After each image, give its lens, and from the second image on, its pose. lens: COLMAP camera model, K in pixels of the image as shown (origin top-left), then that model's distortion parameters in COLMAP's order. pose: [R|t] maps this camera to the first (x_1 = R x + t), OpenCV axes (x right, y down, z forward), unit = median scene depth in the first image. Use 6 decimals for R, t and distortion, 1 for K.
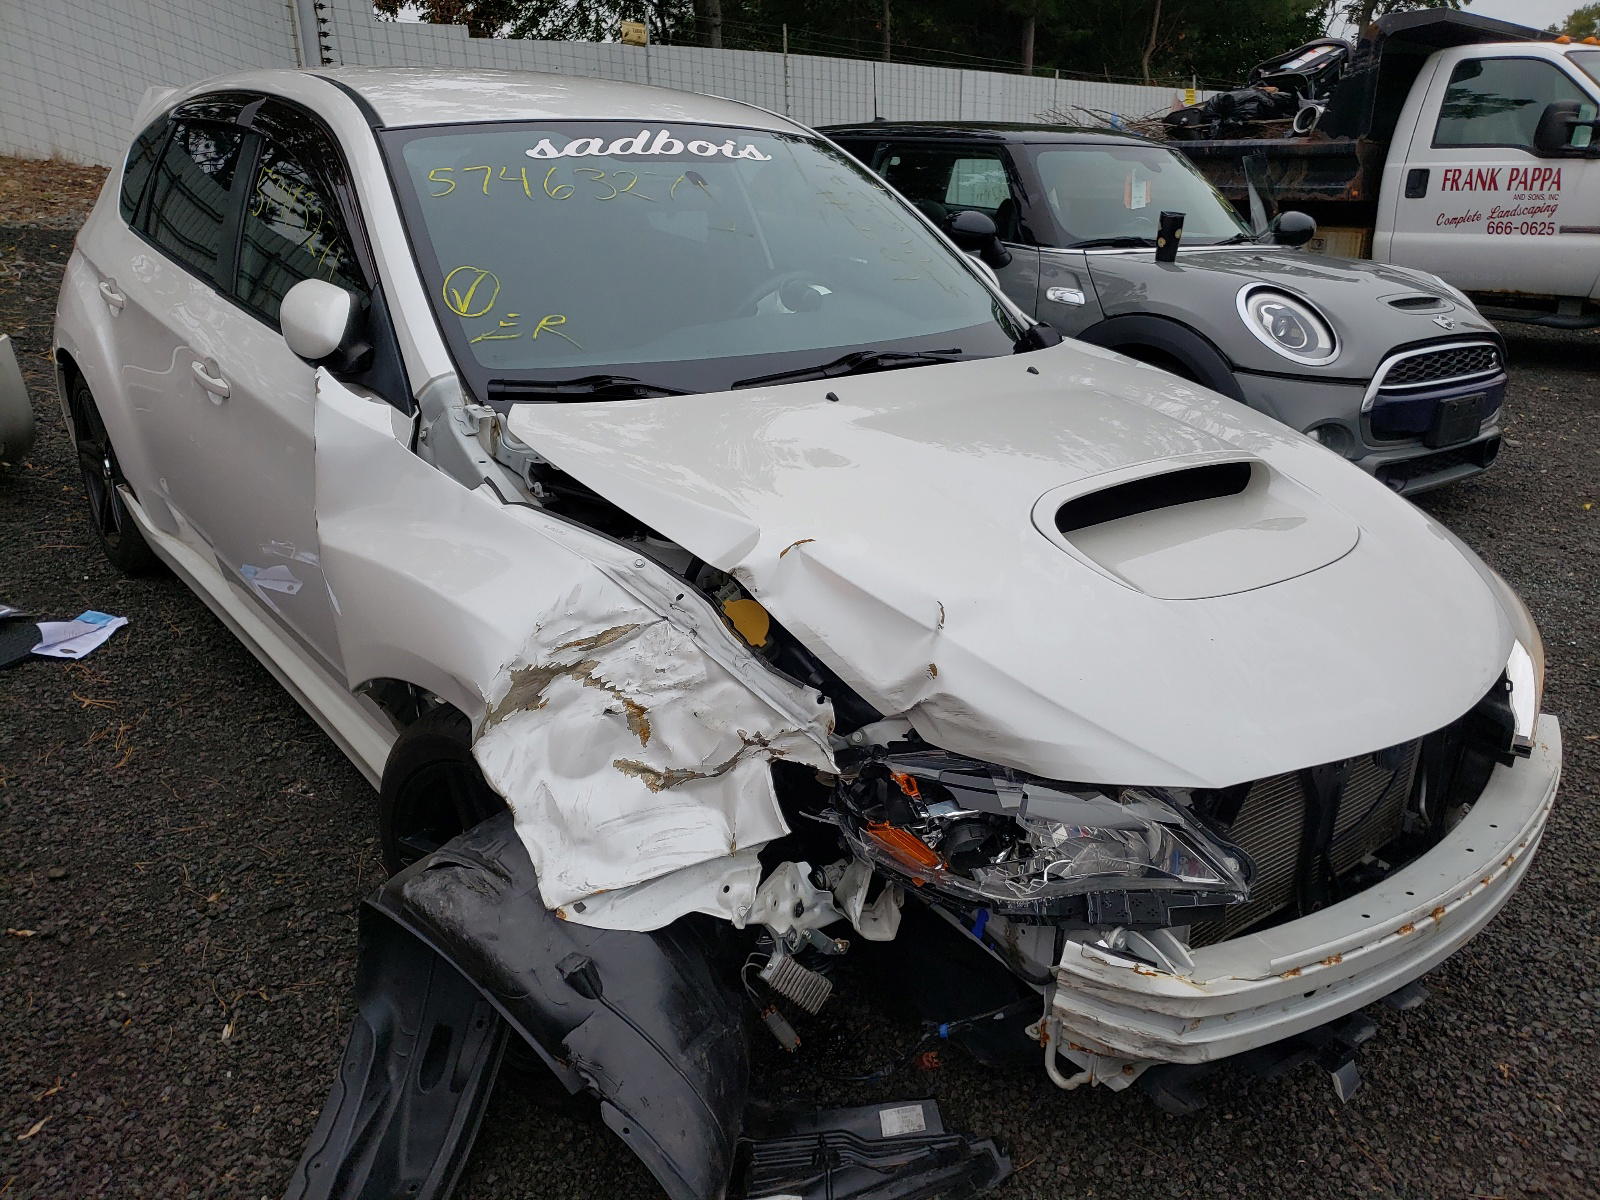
lens RADIAL K [[1314.7, 0, 799.0], [0, 1314.7, 599.0], [0, 0, 1]] dist [0.055914, -0.014542]
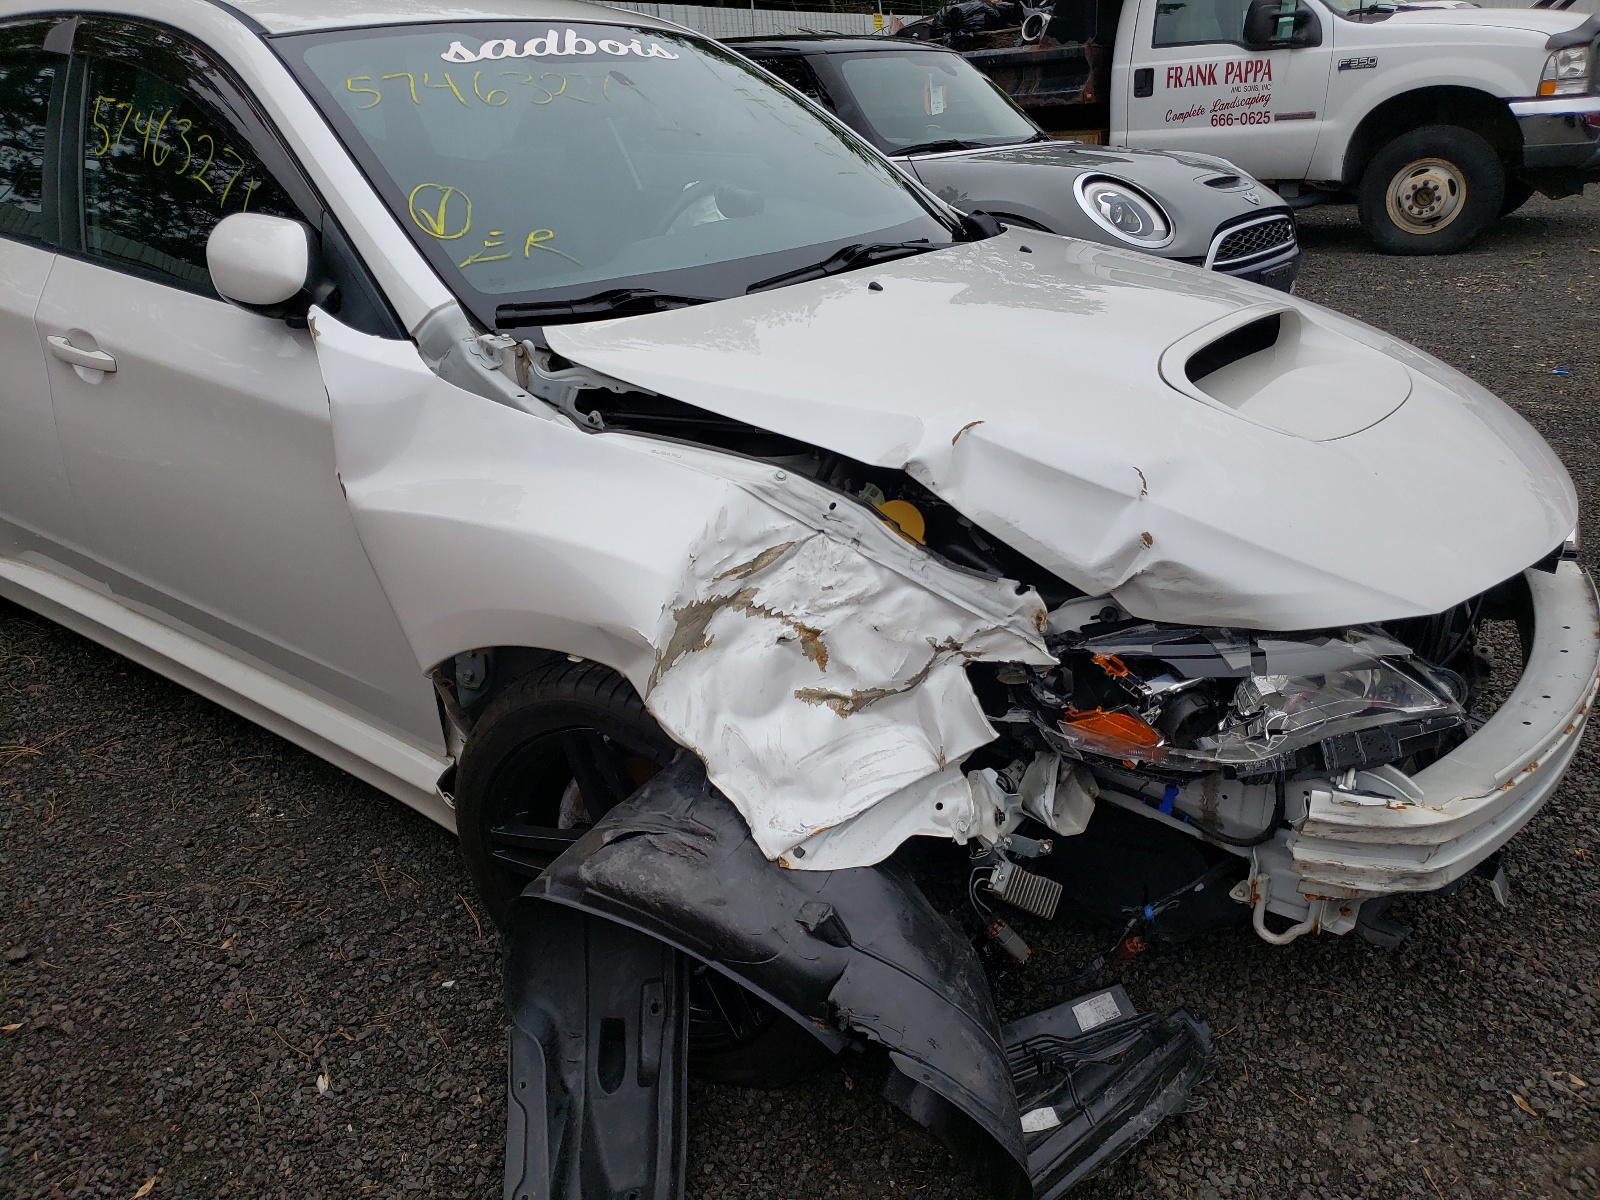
lens RADIAL K [[1314.7, 0, 799.0], [0, 1314.7, 599.0], [0, 0, 1]] dist [0.055914, -0.014542]
pose [[0.965612, -0.142648, 0.217359, -0.325028], [0.135153, 0.989610, 0.049046, 0.014555], [-0.222097, -0.017982, 0.974859, 0.111057]]
